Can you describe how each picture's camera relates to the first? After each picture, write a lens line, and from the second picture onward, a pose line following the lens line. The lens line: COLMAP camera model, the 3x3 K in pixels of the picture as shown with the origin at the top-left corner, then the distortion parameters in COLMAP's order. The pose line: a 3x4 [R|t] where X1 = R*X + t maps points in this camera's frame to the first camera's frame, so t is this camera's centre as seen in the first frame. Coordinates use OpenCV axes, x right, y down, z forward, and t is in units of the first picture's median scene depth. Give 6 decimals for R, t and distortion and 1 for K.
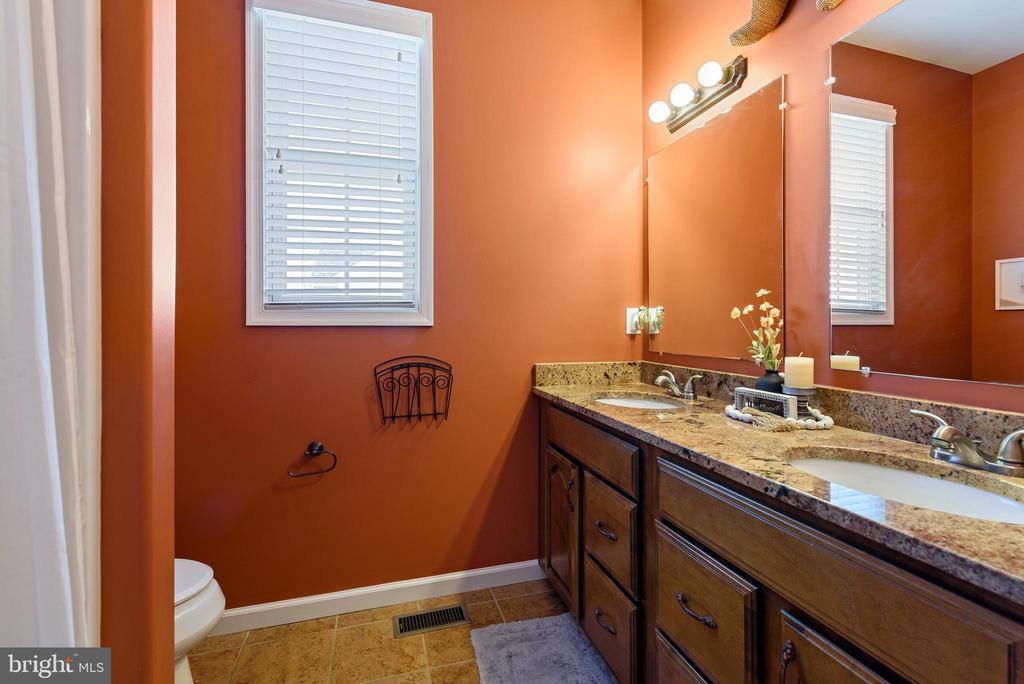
lens RADIAL K [[446.9, 0, 512.0], [0, 446.9, 342.0], [0, 0, 1]] dist [-0.000124, -0.000008]
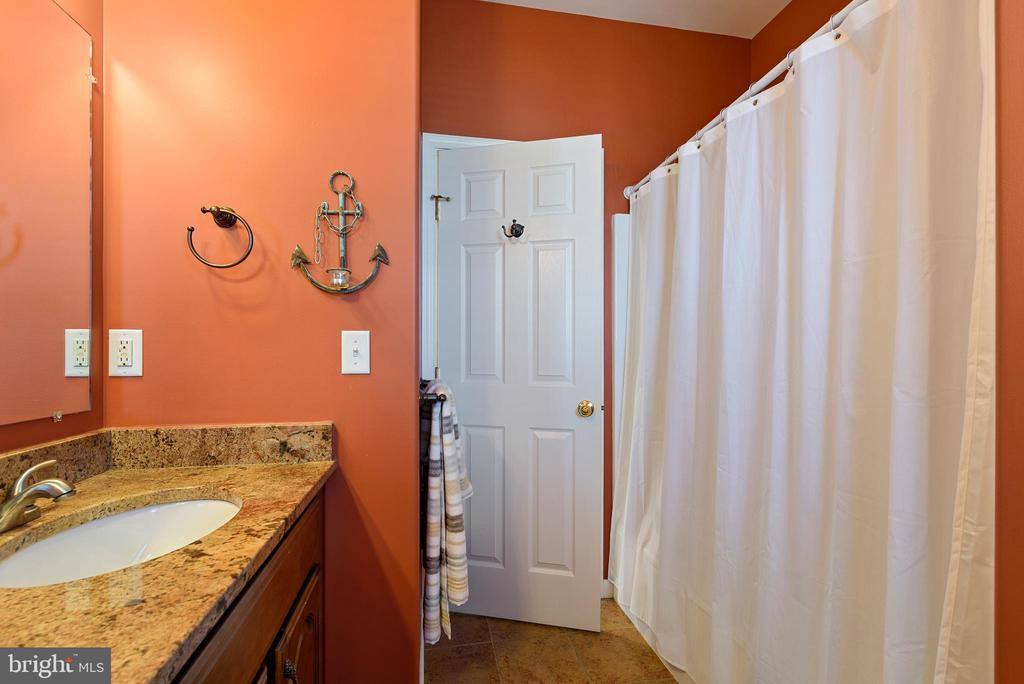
lens RADIAL K [[446.9, 0, 512.0], [0, 446.9, 342.0], [0, 0, 1]] dist [-0.000124, -0.000008]
pose [[-0.994417, -0.001943, 0.105504, -0.021317], [0.000762, 0.999672, 0.025592, -0.103780], [-0.105519, 0.025530, -0.994089, 1.790827]]
